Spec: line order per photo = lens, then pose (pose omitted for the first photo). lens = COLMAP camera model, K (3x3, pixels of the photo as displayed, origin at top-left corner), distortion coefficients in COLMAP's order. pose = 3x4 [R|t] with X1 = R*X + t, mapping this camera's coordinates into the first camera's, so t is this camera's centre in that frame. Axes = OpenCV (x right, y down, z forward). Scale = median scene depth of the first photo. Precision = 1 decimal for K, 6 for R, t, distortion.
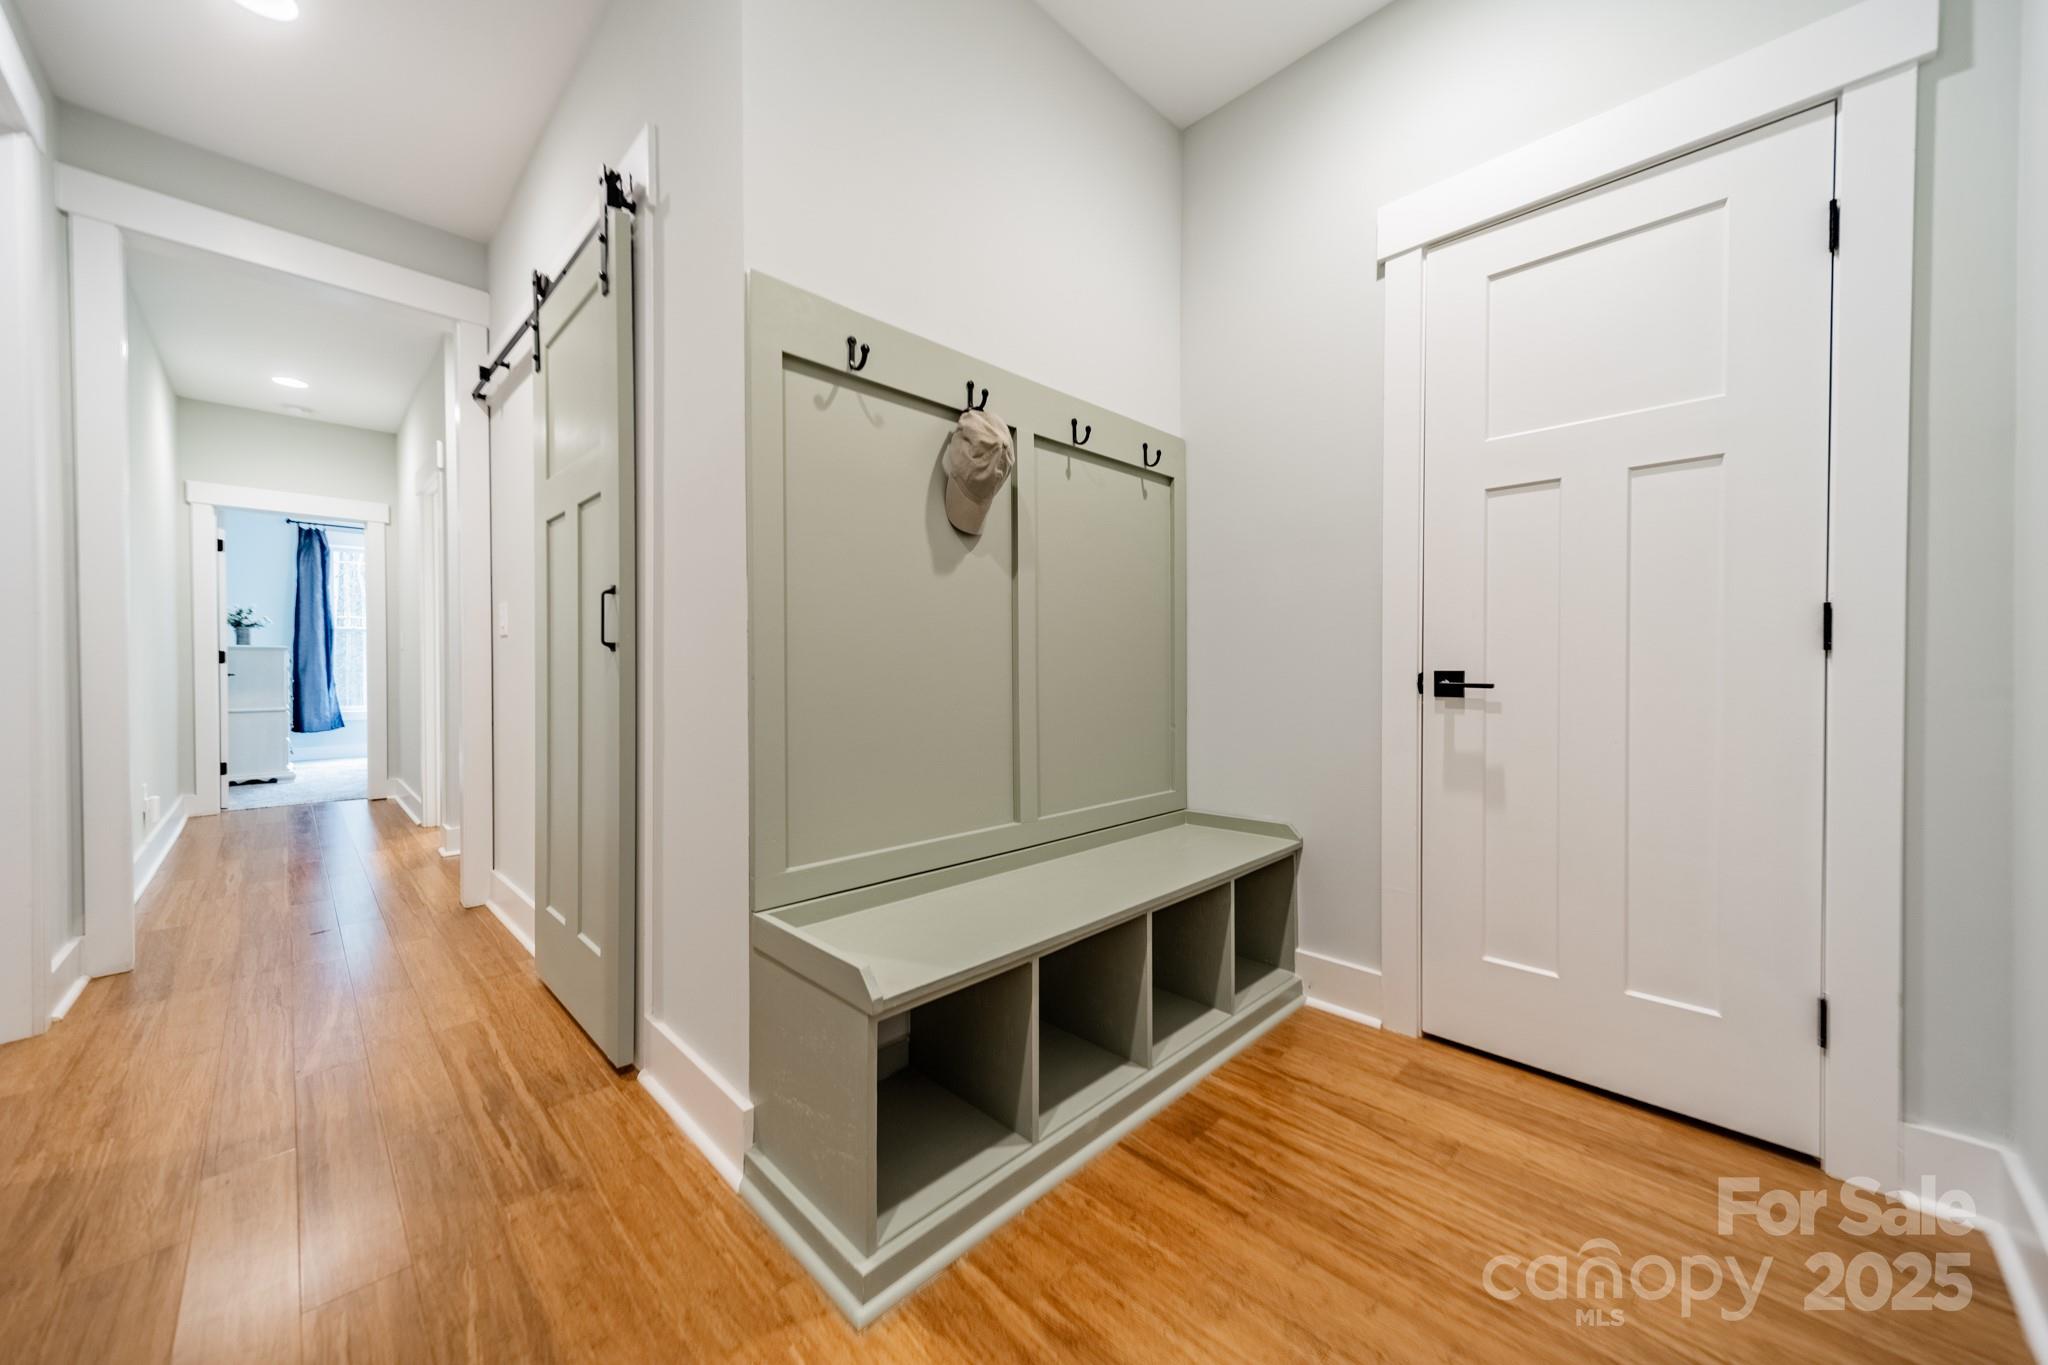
lens RADIAL K [[724.9, 0, 1011.0], [0, 724.9, 675.2], [0, 0, 1]] dist [0.008859, -0.000613]
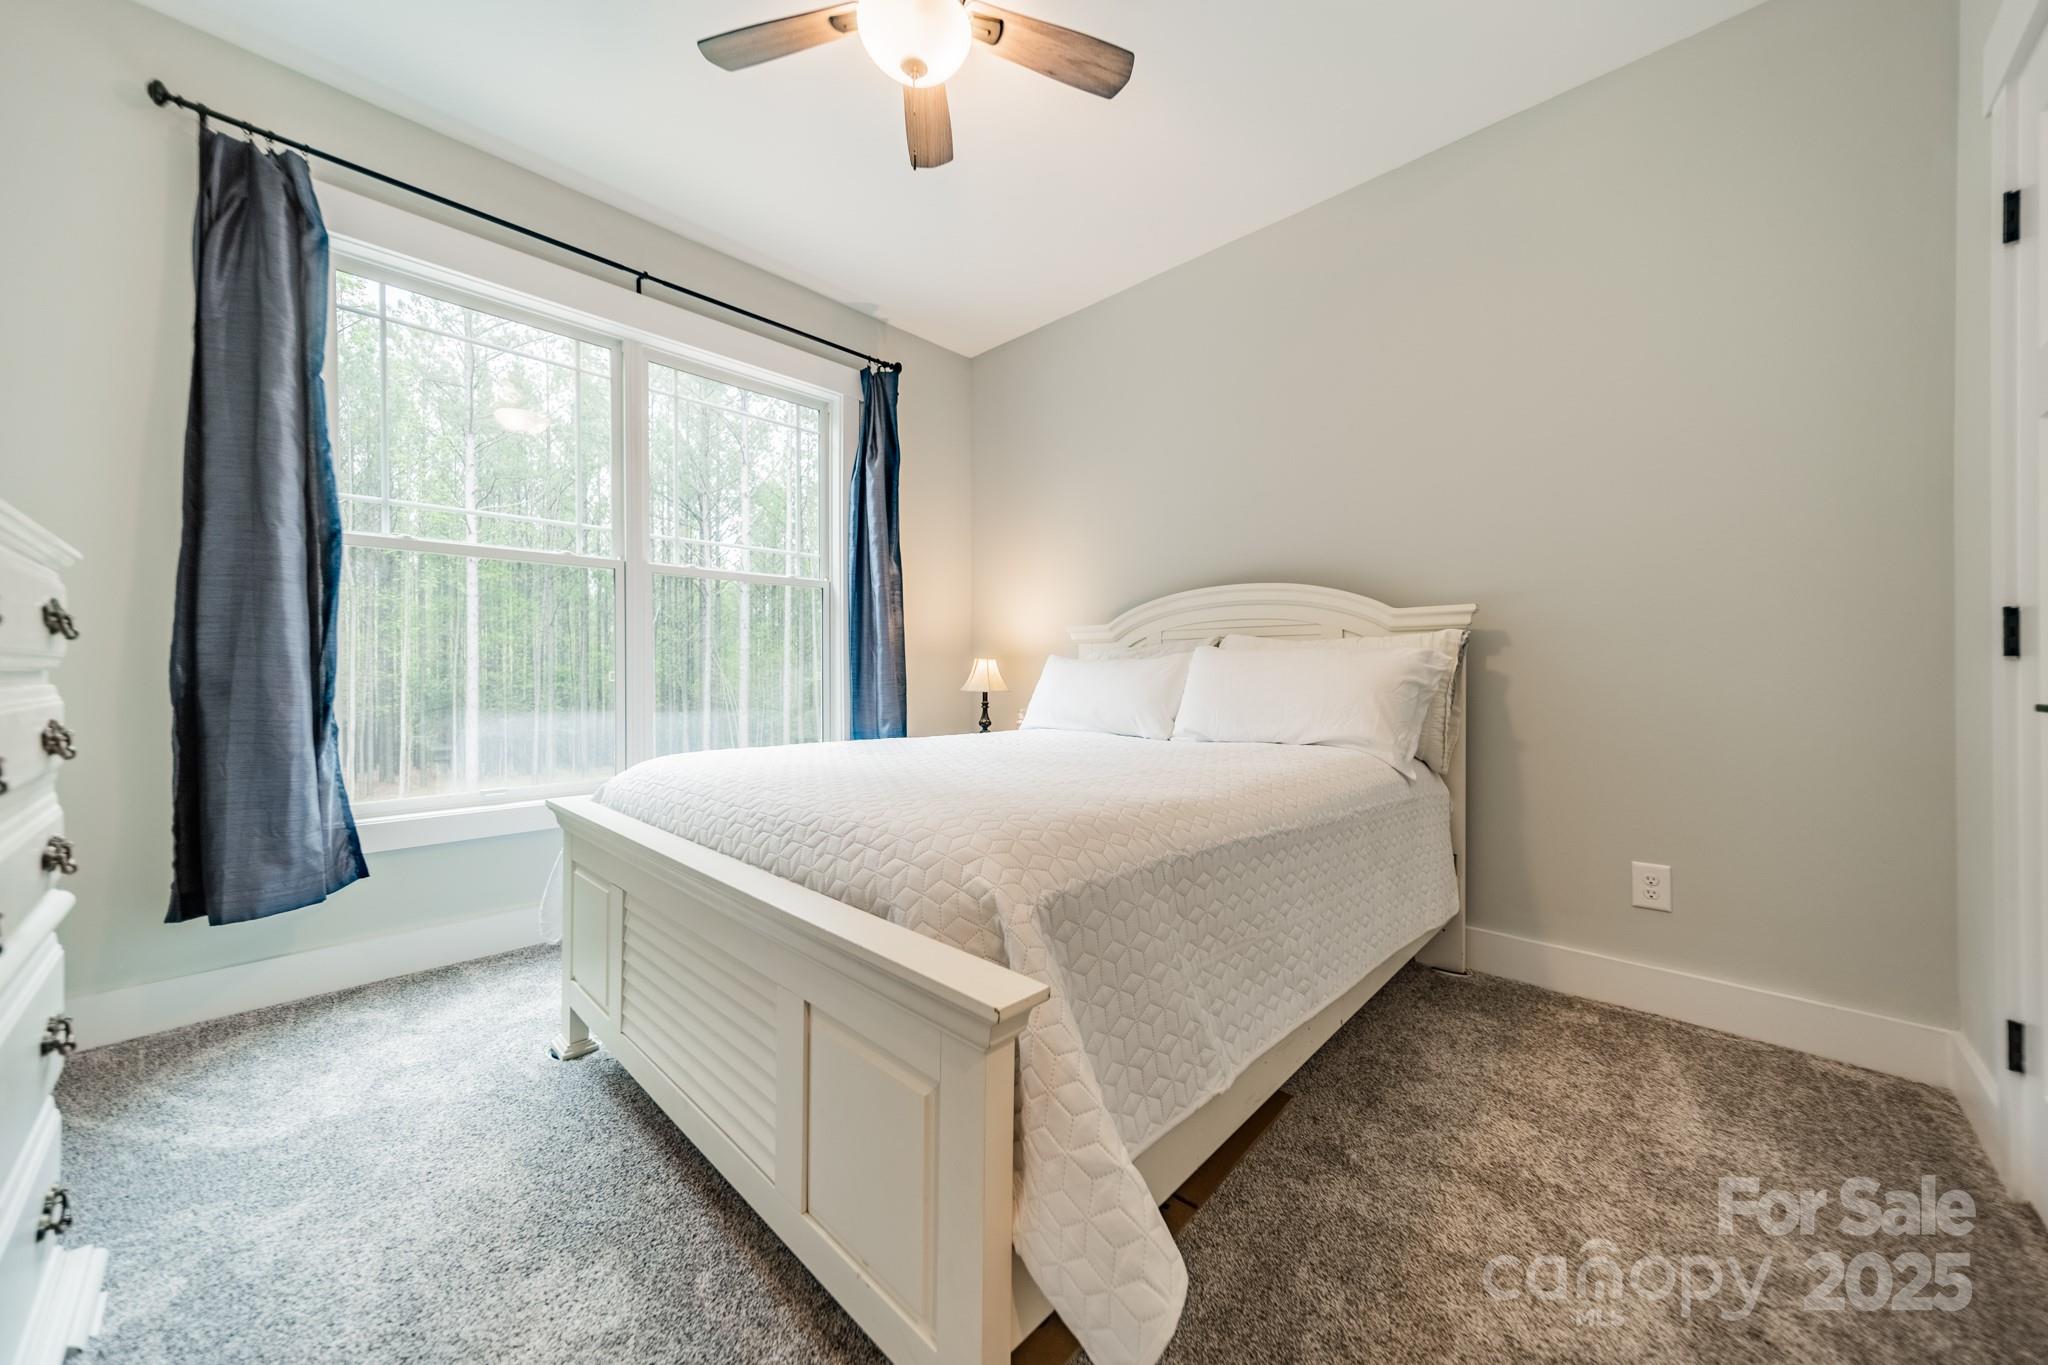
lens RADIAL K [[724.9, 0, 1037.3], [0, 724.9, 679.8], [0, 0, 1]] dist [0.008859, -0.000613]
pose [[0.999342, -0.001846, 0.036222, -0.680894], [0.002160, 0.999960, -0.008643, -0.007571], [-0.036204, 0.008715, 0.999306, 0.721645]]
